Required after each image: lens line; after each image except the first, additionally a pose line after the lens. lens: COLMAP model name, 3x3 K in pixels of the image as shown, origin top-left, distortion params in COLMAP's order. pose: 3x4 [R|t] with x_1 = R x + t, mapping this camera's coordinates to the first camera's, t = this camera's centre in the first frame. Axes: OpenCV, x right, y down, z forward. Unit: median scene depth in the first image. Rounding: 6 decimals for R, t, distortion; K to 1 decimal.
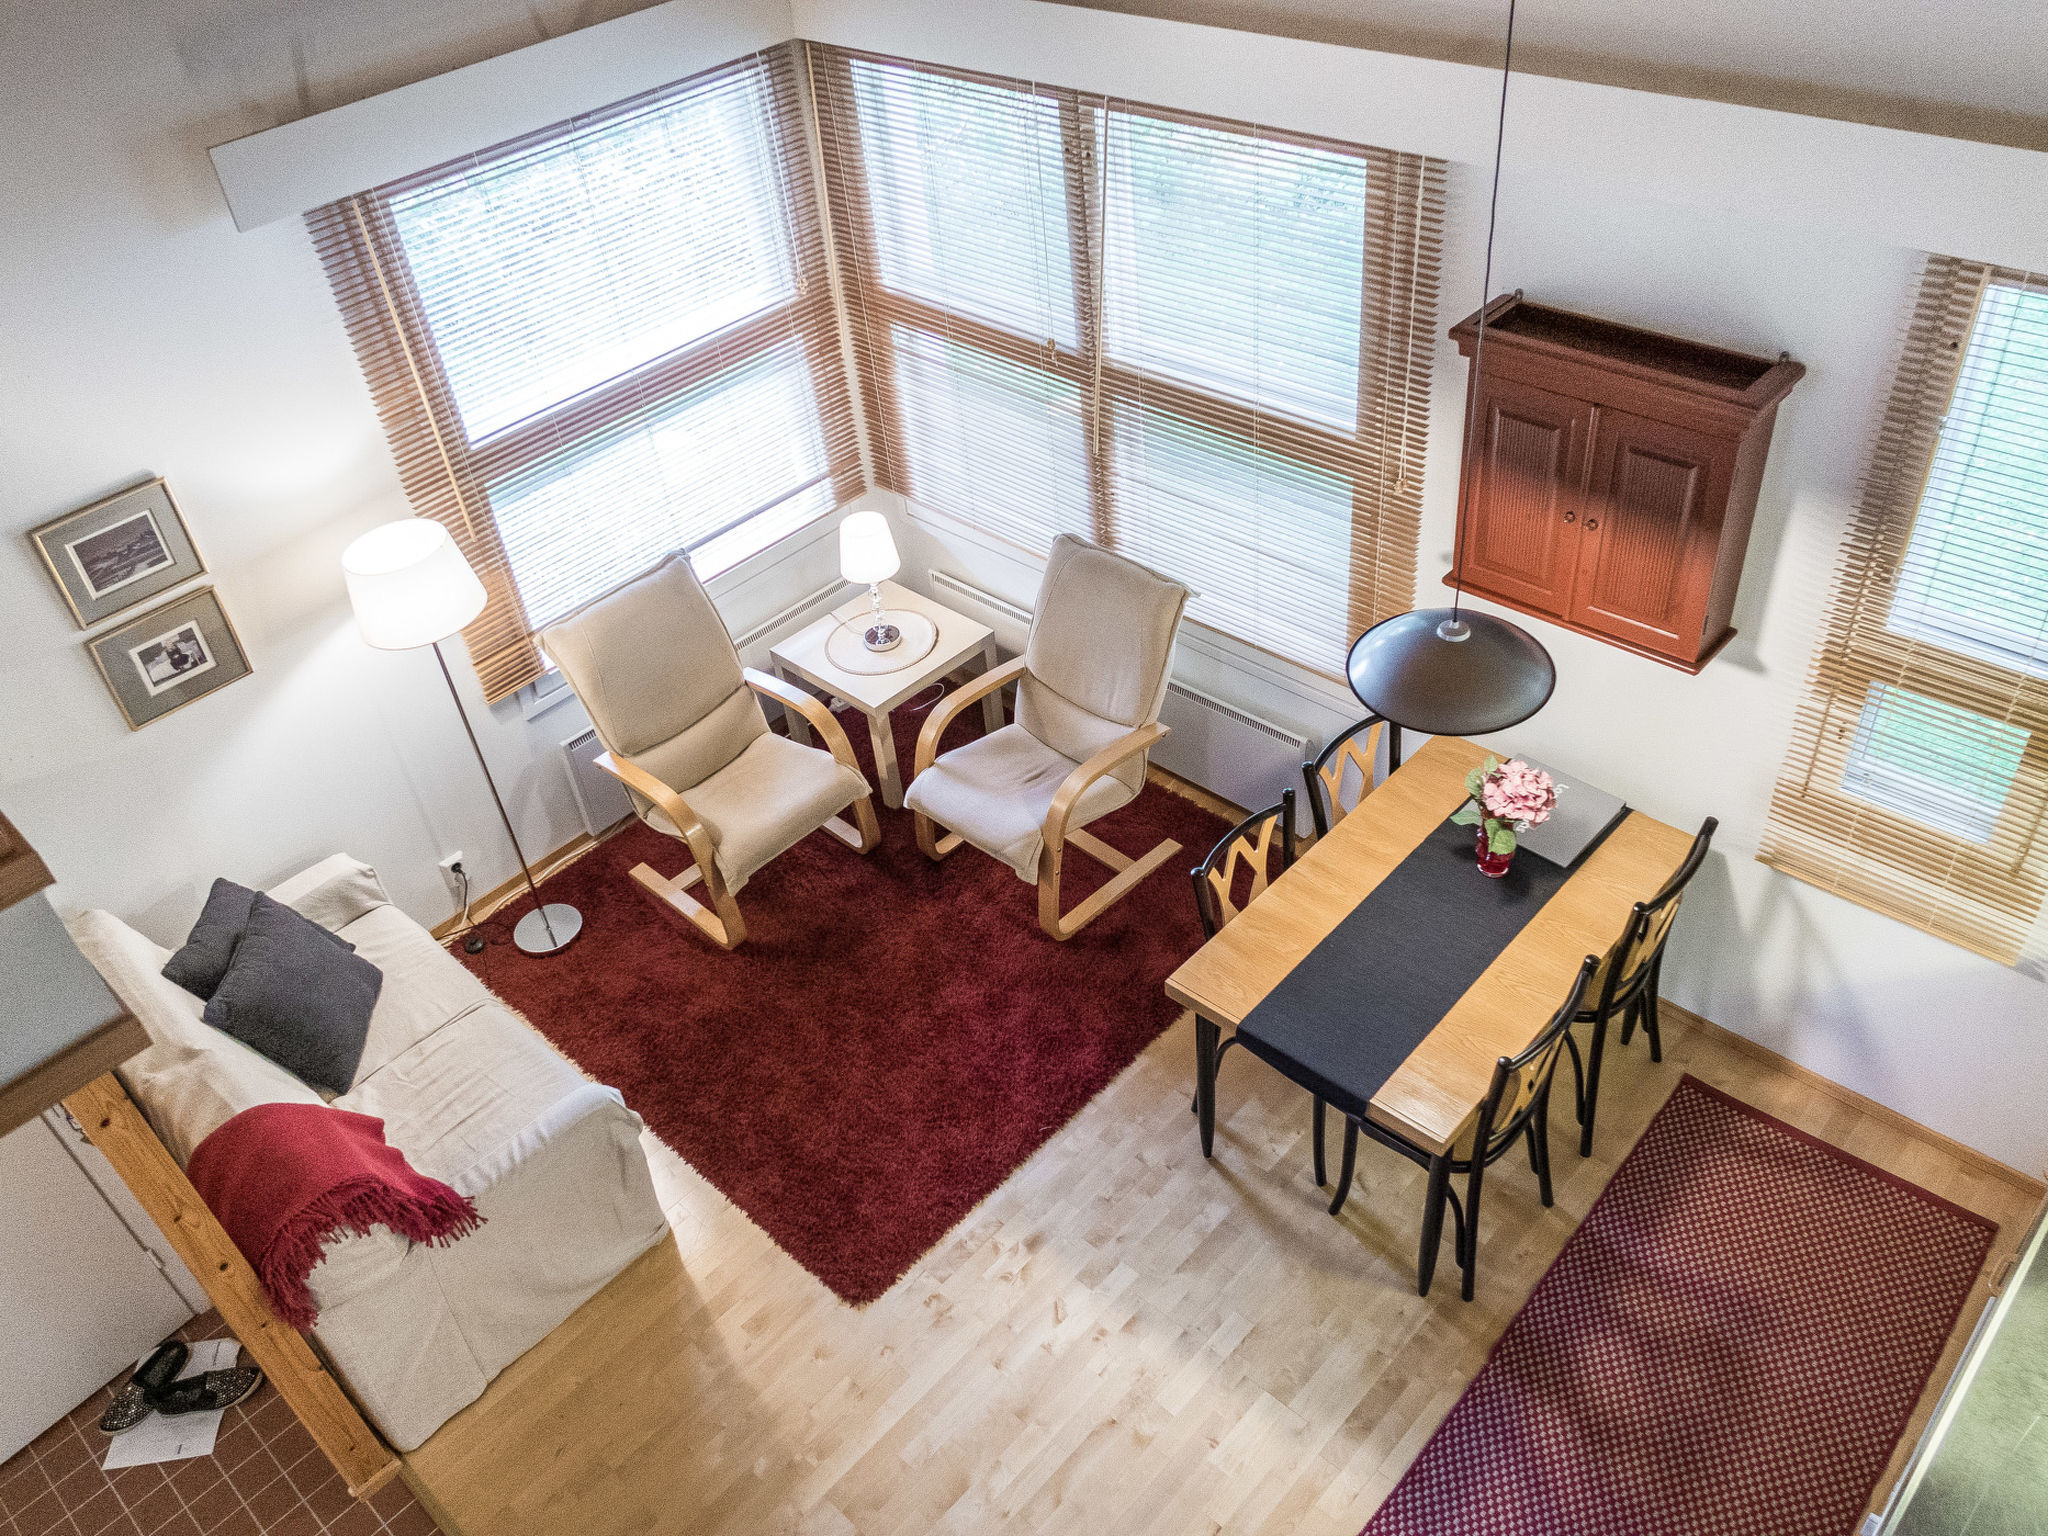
lens RADIAL K [[1631.1, 0, 1005.5], [0, 1631.1, 747.9], [0, 0, 1]] dist [-0.006548, 0.003671]
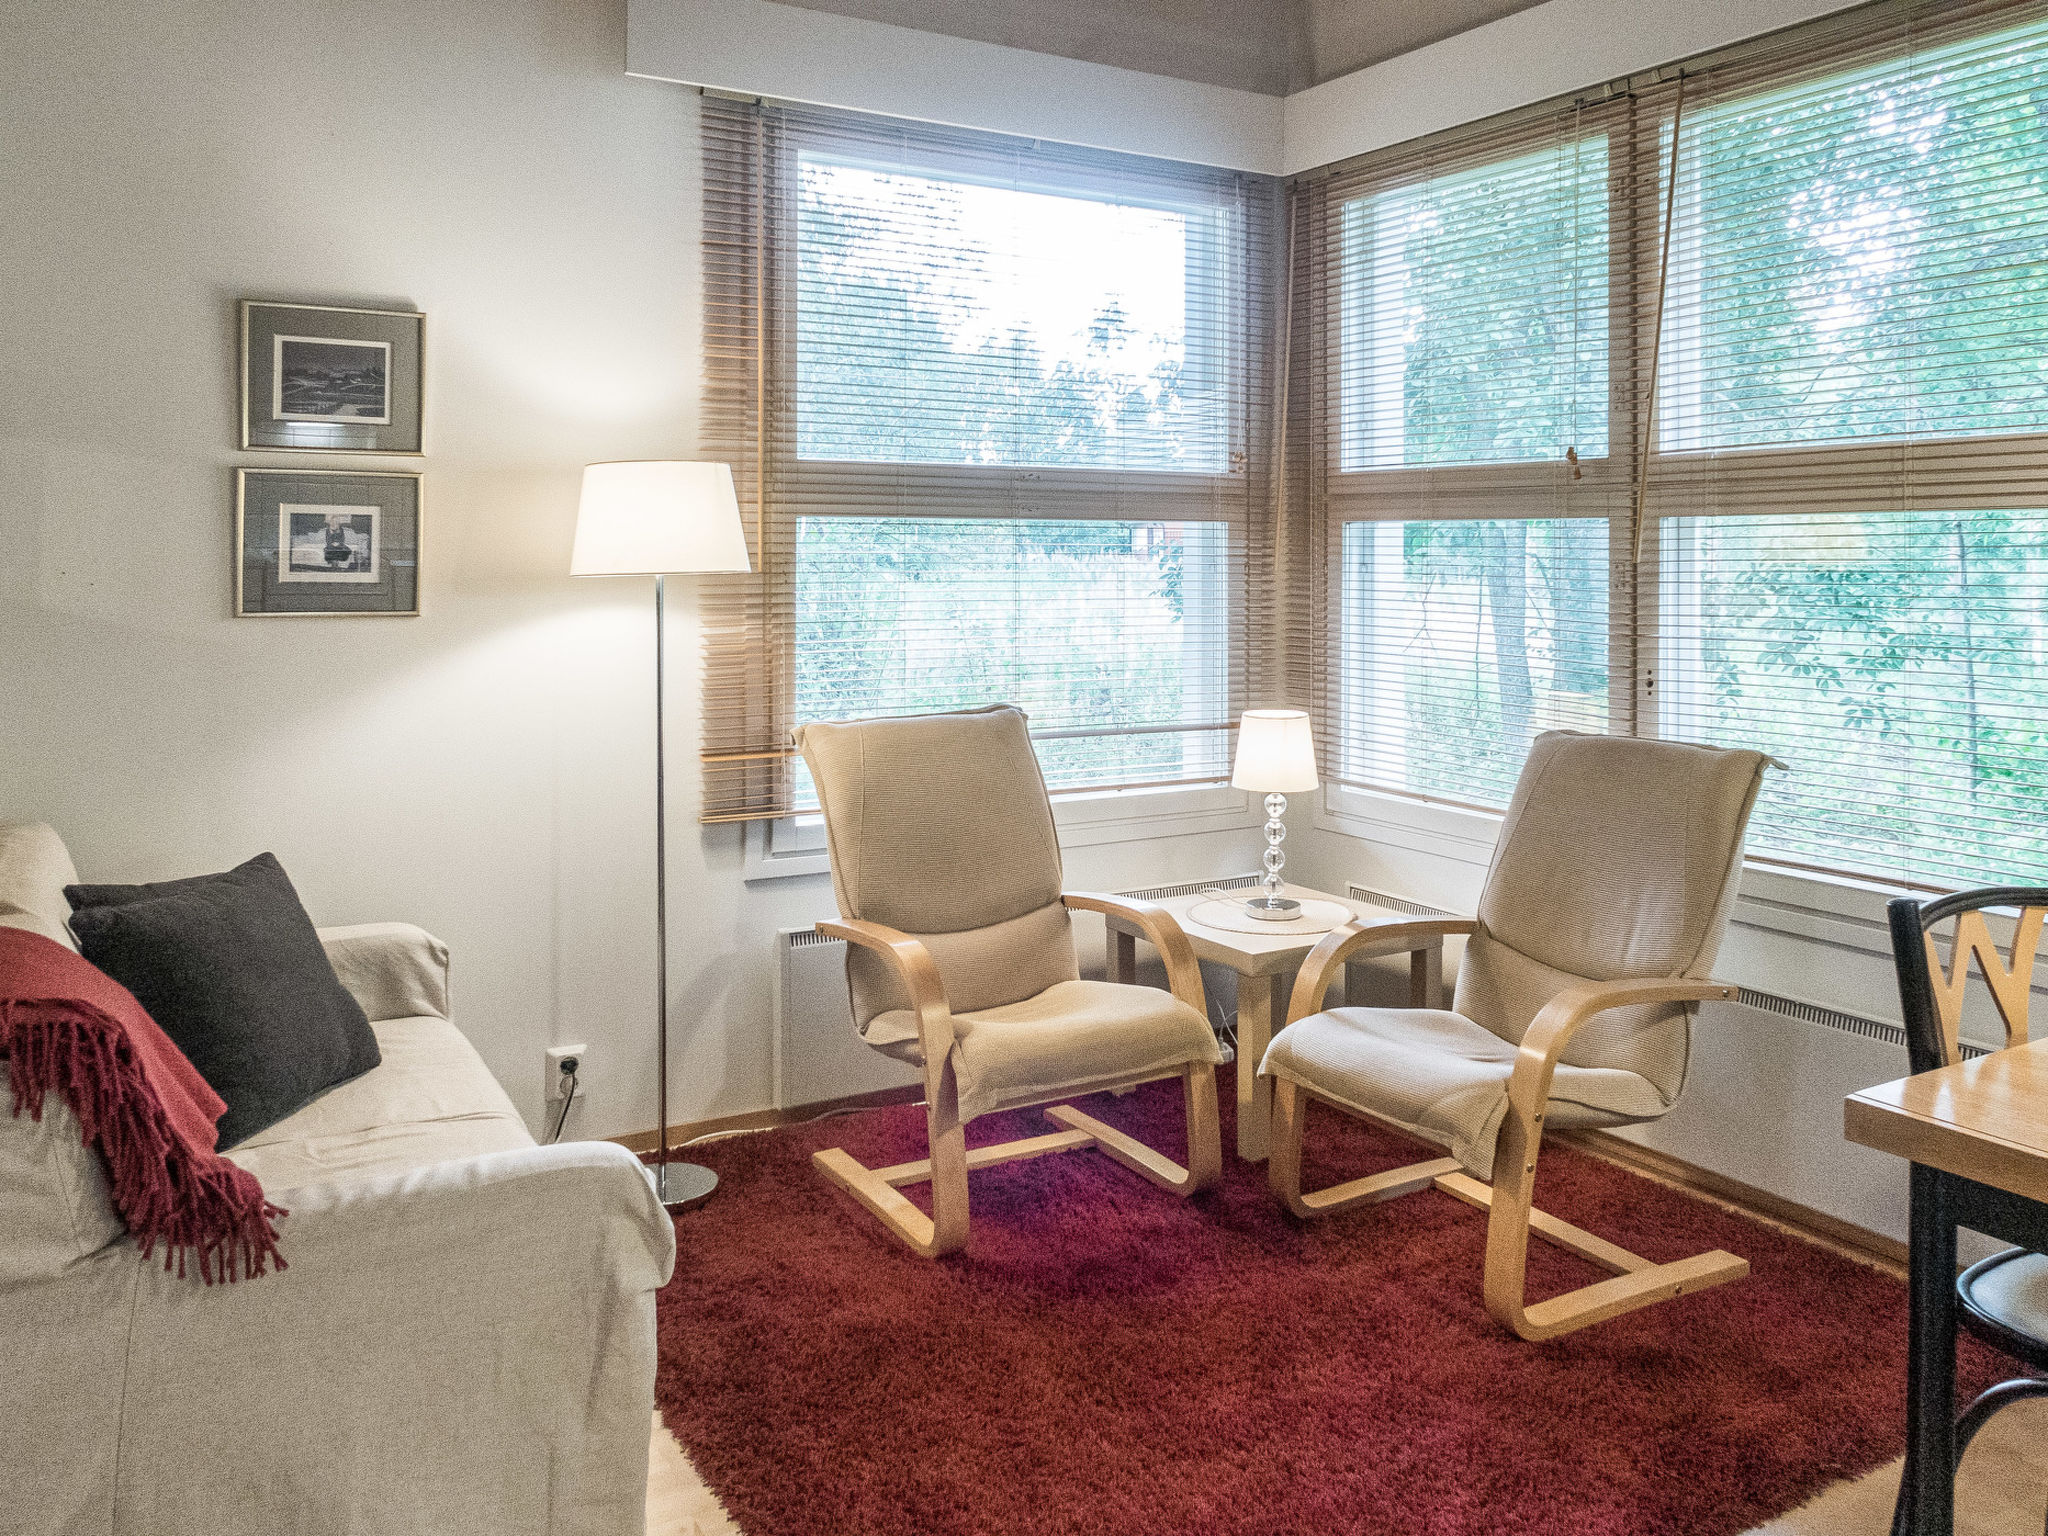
lens RADIAL K [[1631.1, 0, 1017.6], [0, 1631.1, 558.1], [0, 0, 1]] dist [-0.006548, 0.003671]
pose [[0.959824, 0.101226, -0.261709, -0.015295], [-0.240765, 0.776116, -0.582818, 0.283286], [0.144121, 0.622413, 0.769306, 0.442312]]
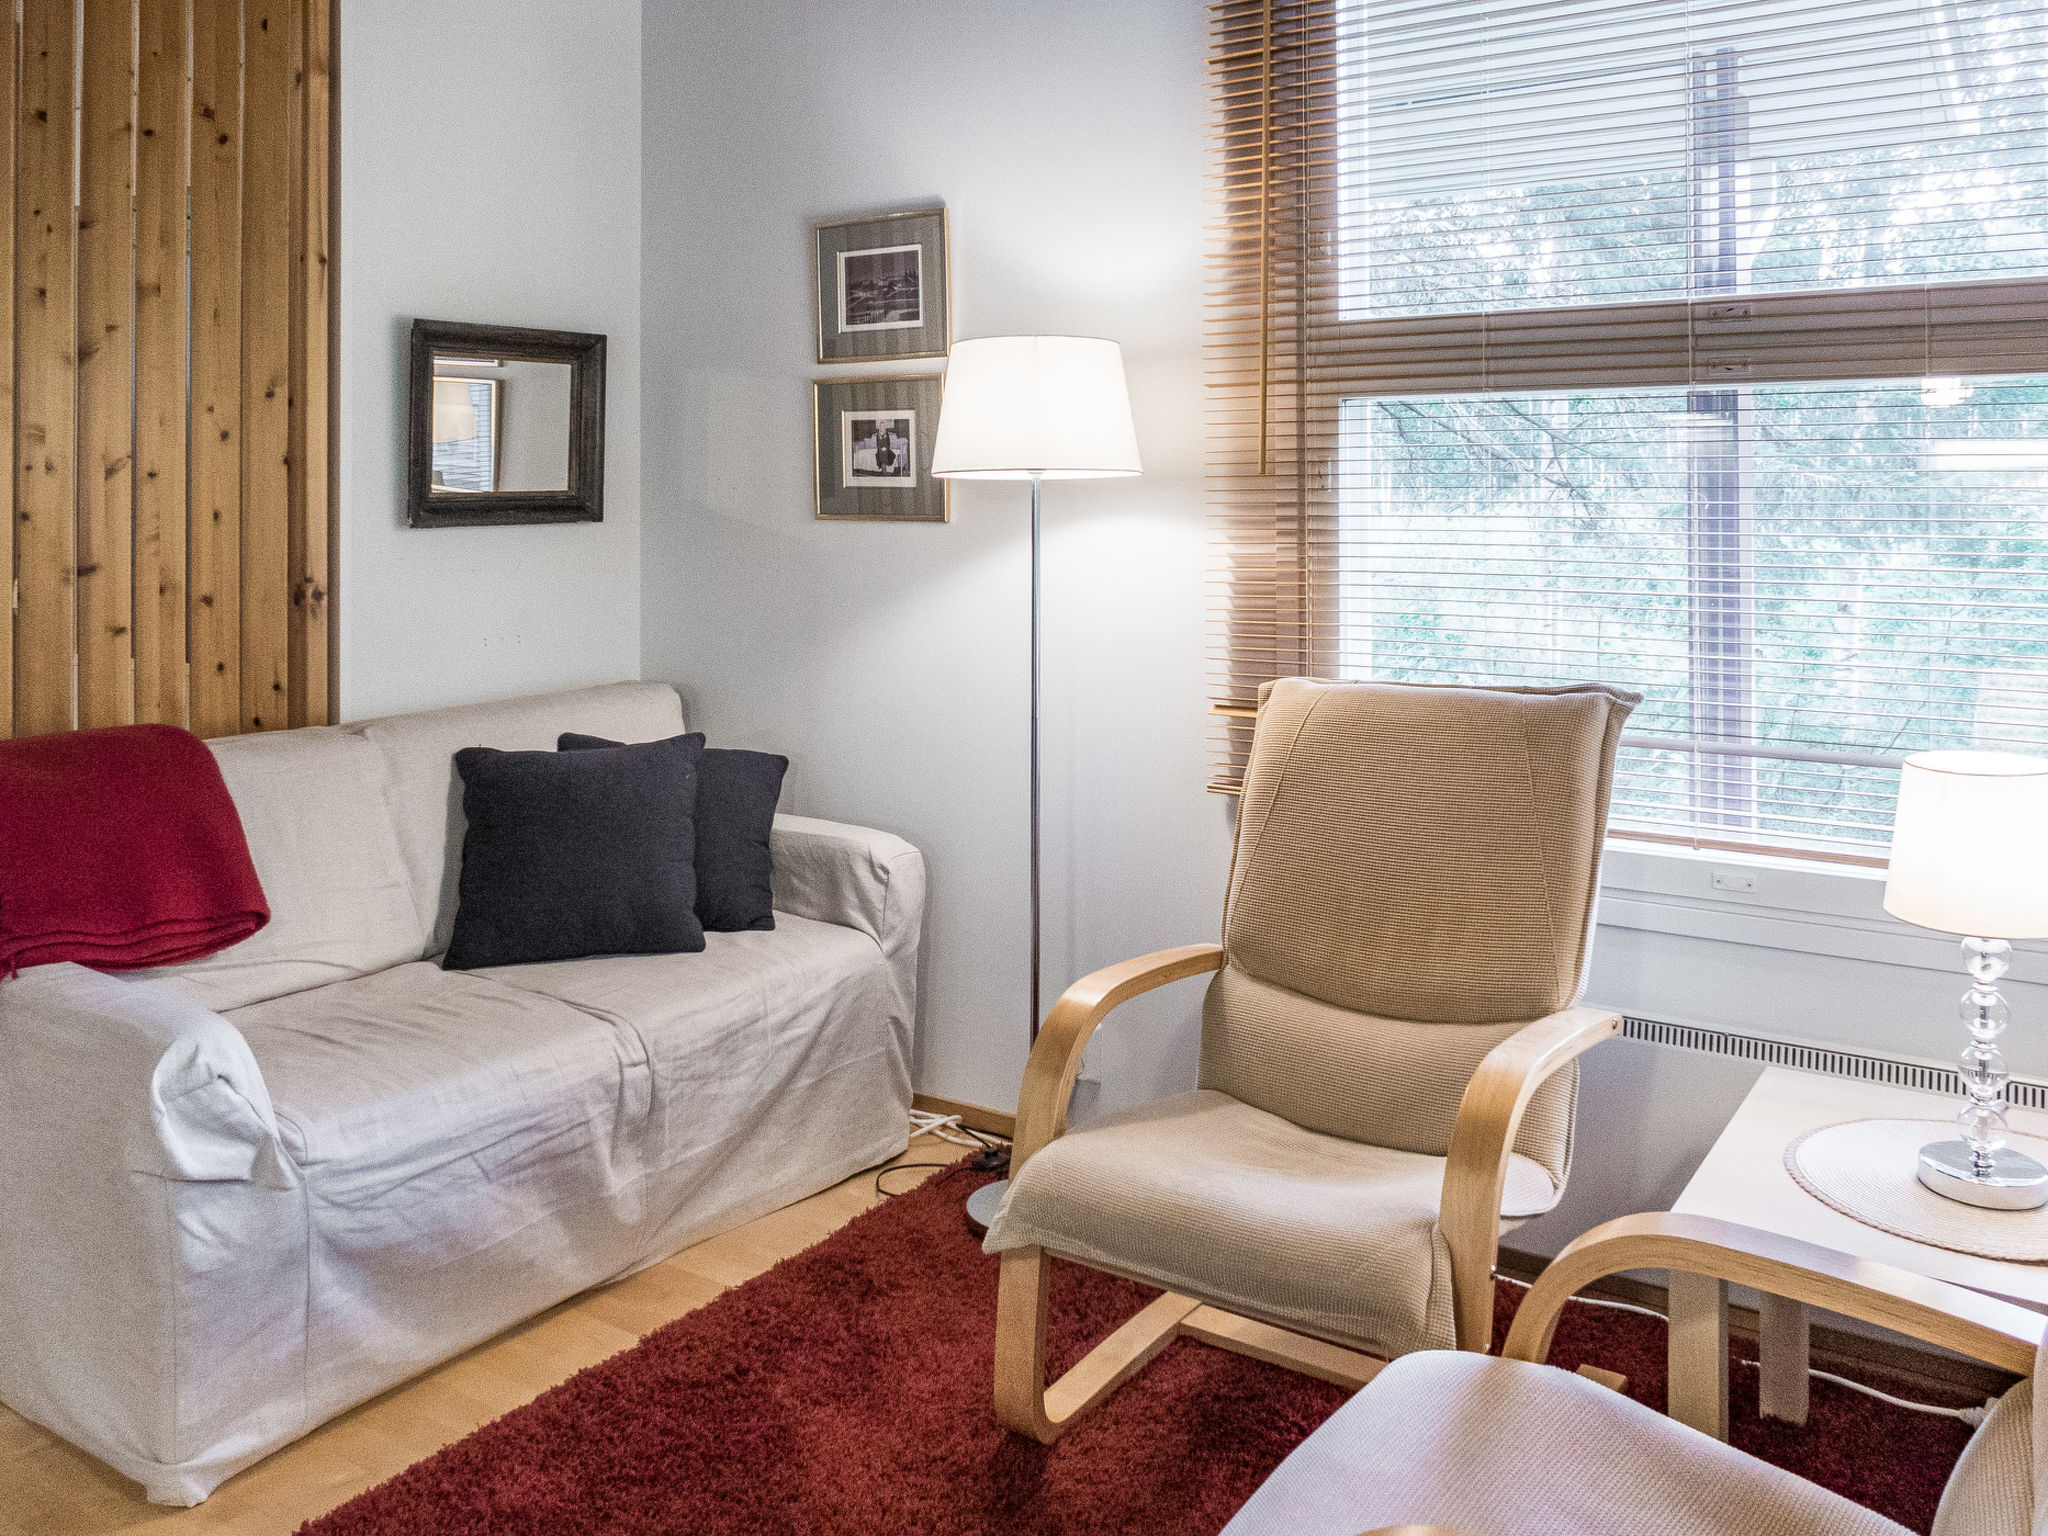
lens RADIAL K [[1631.1, 0, 941.9], [0, 1631.1, 449.9], [0, 0, 1]] dist [-0.006548, 0.003671]
pose [[0.153620, 0.071793, -0.985519, 0.223681], [-0.630960, 0.774682, -0.041919, -0.038215], [0.760454, 0.628263, 0.164305, 0.829282]]
